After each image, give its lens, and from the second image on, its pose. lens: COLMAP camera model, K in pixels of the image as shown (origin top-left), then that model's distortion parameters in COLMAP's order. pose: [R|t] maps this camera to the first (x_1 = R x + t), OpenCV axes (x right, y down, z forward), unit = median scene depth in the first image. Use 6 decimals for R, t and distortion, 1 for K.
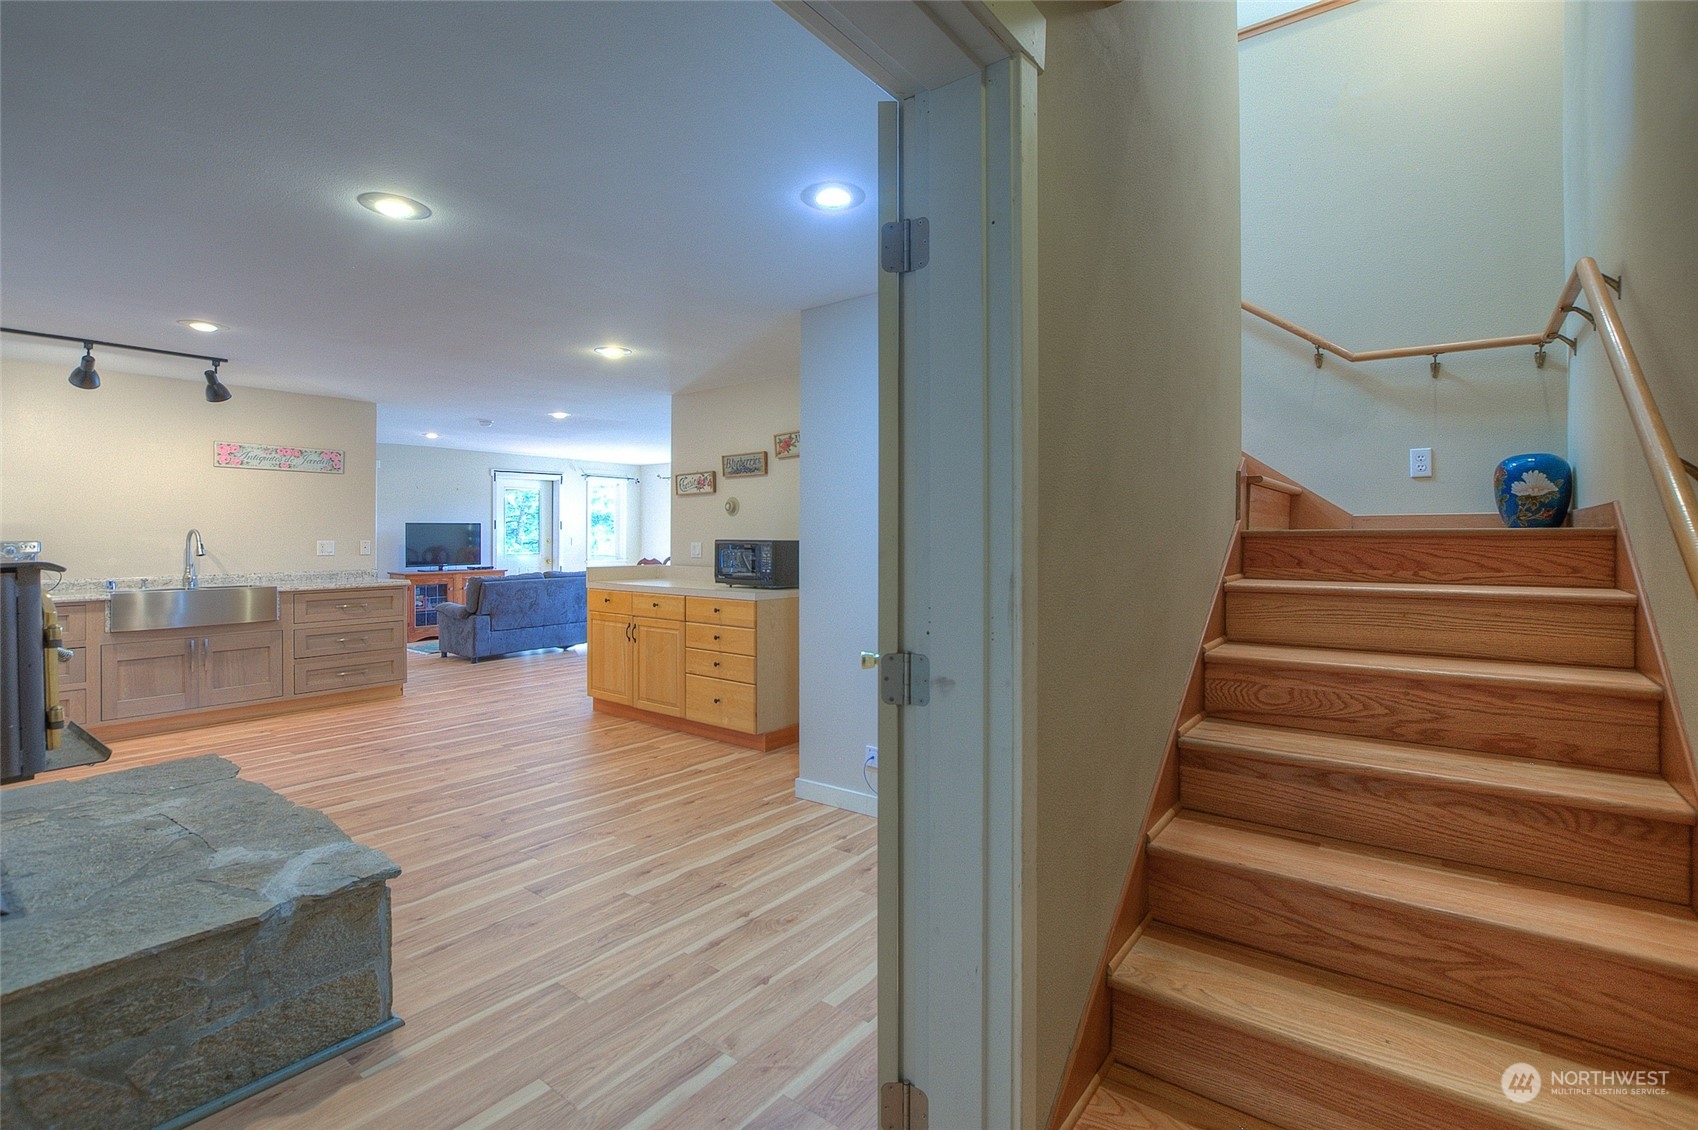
lens RADIAL K [[754.5, 0, 846.5], [0, 754.5, 531.4], [0, 0, 1]] dist [-0.023812, 0.003292]
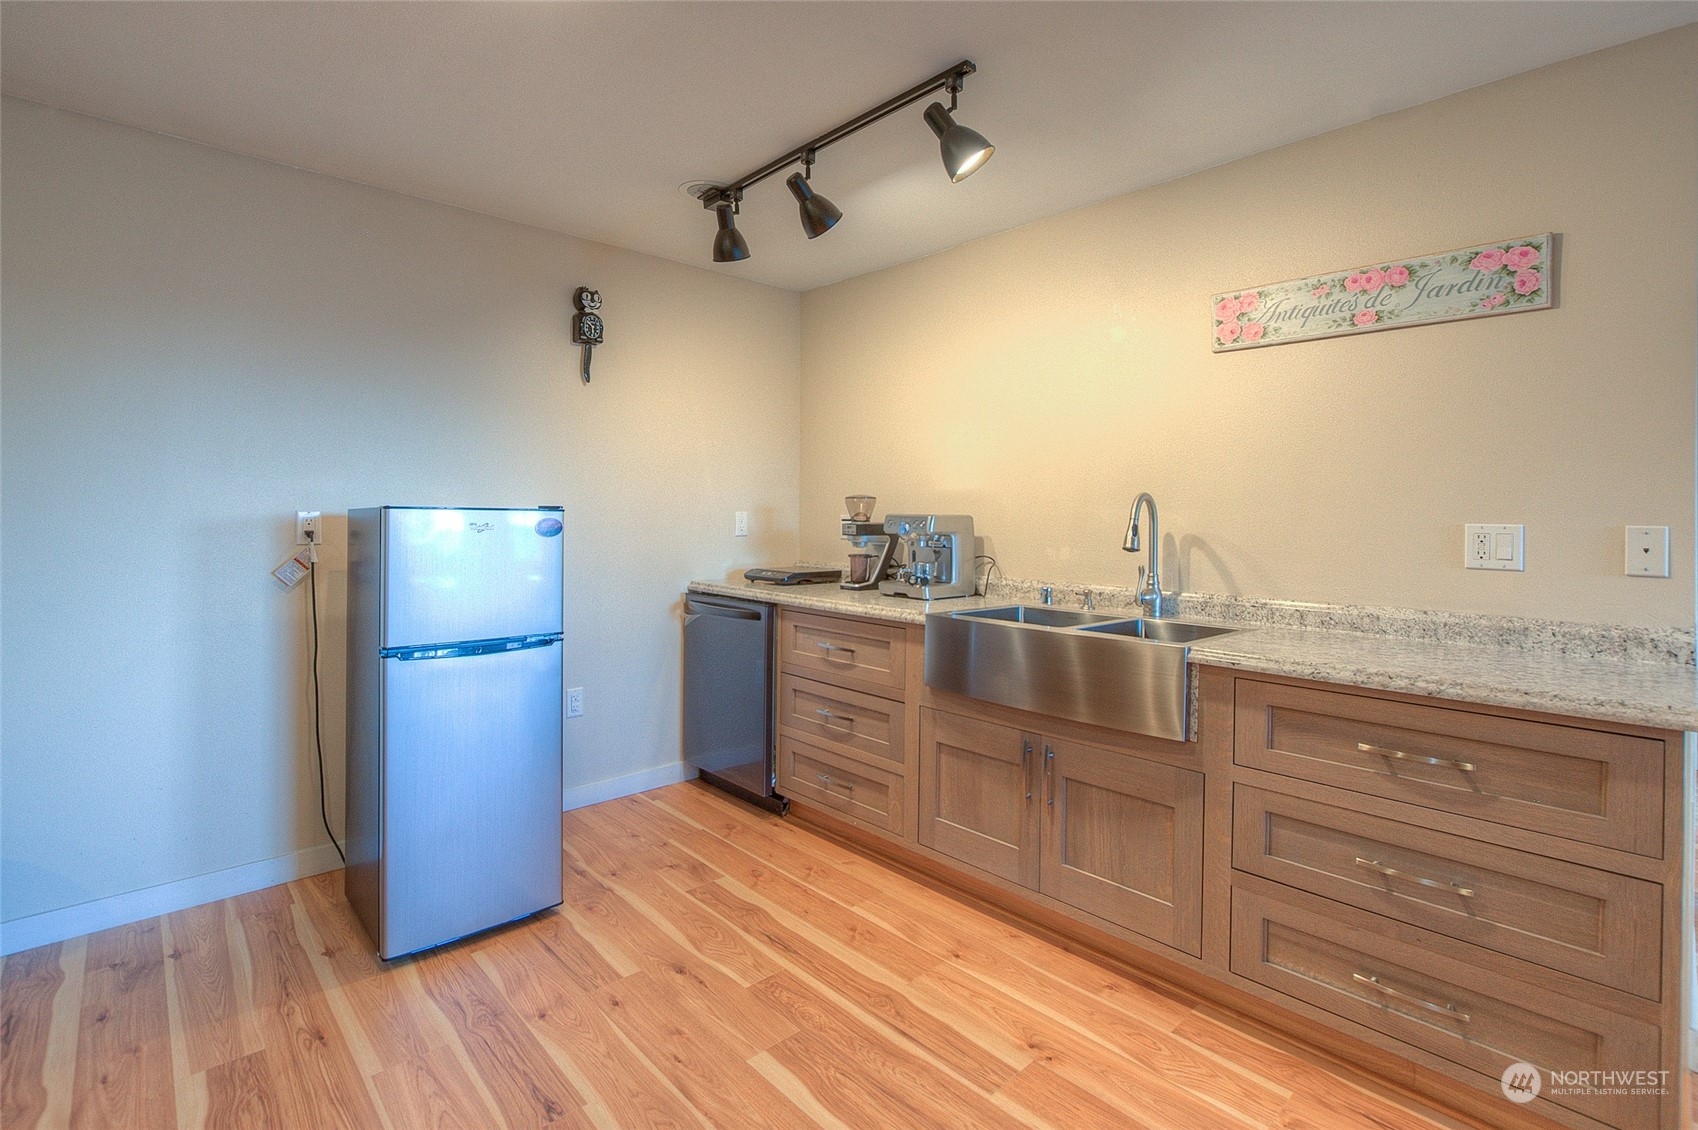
lens RADIAL K [[754.5, 0, 910.4], [0, 754.5, 530.5], [0, 0, 1]] dist [-0.023812, 0.003292]
pose [[-0.144168, 0.010284, -0.989500, -0.376329], [-0.009725, 0.999883, 0.011808, 0.014841], [0.989505, 0.011325, -0.144051, 0.880966]]
